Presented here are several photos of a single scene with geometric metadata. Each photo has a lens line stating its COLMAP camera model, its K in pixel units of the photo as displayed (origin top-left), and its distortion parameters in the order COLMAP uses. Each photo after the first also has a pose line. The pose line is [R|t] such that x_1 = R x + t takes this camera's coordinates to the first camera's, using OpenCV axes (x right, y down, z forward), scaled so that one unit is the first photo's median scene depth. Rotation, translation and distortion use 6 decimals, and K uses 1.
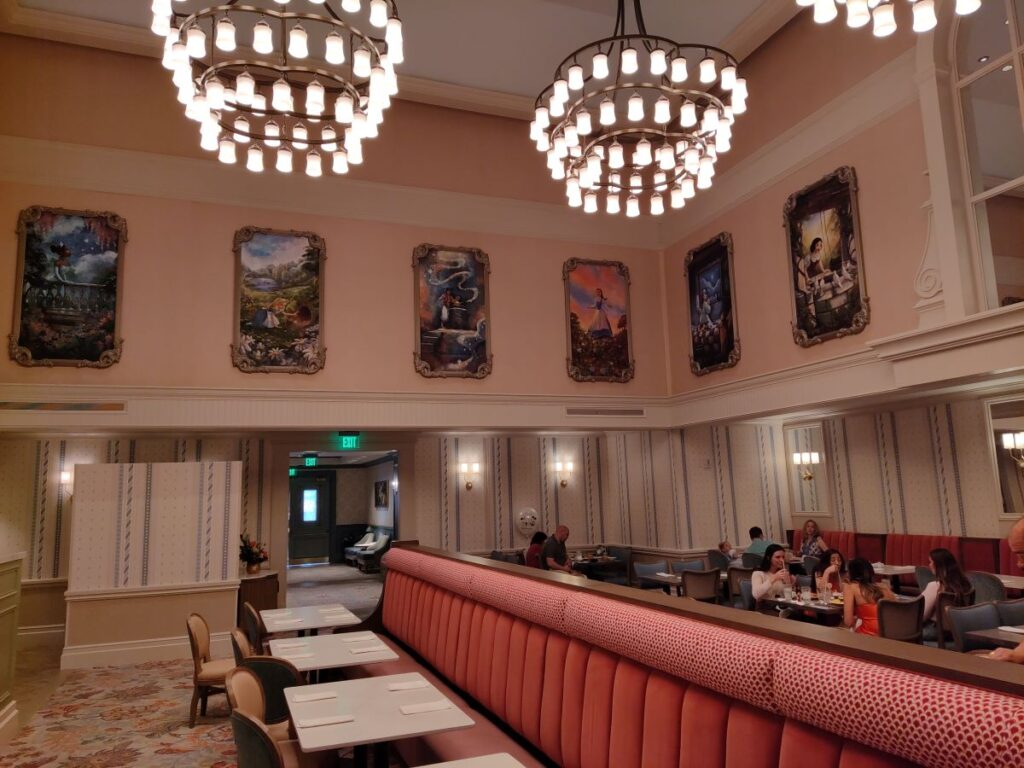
lens RADIAL K [[709.6, 0, 517.0], [0, 709.6, 388.8], [0, 0, 1]] dist [0.039285, -0.072788]
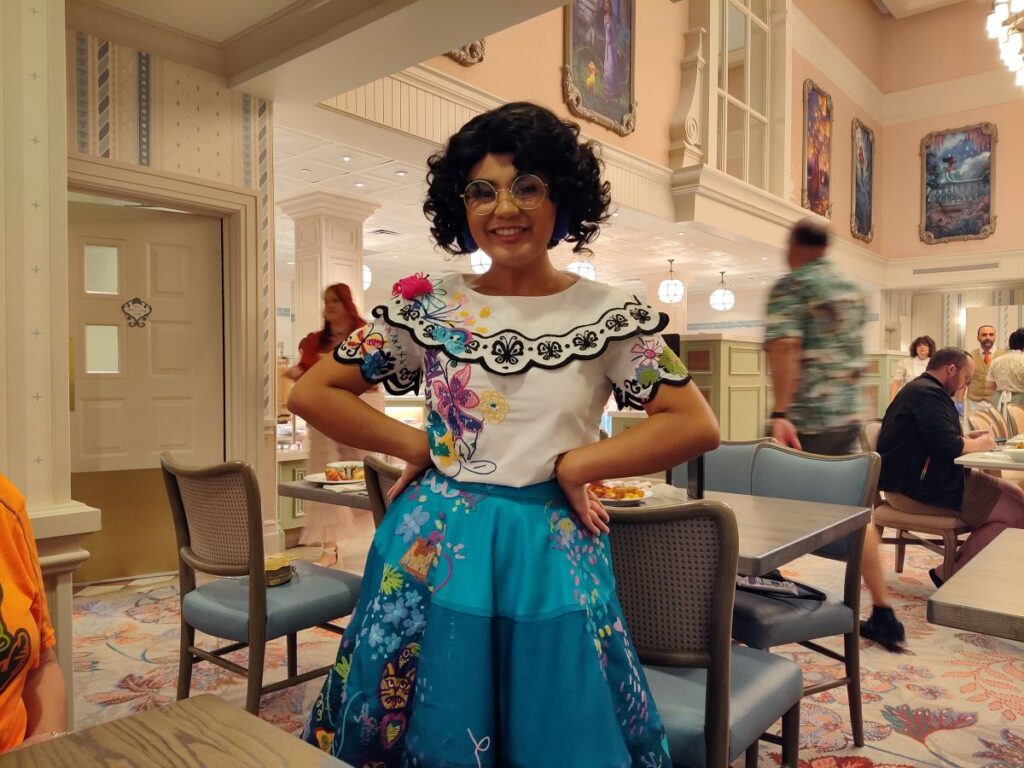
lens RADIAL K [[776.5, 0, 513.7], [0, 776.5, 402.8], [0, 0, 1]] dist [0.039290, -0.049570]
pose [[0.451643, 0.059440, -0.890217, 0.397660], [0.116425, 0.985320, 0.124858, -0.010773], [0.884570, -0.160035, 0.438092, -0.550117]]
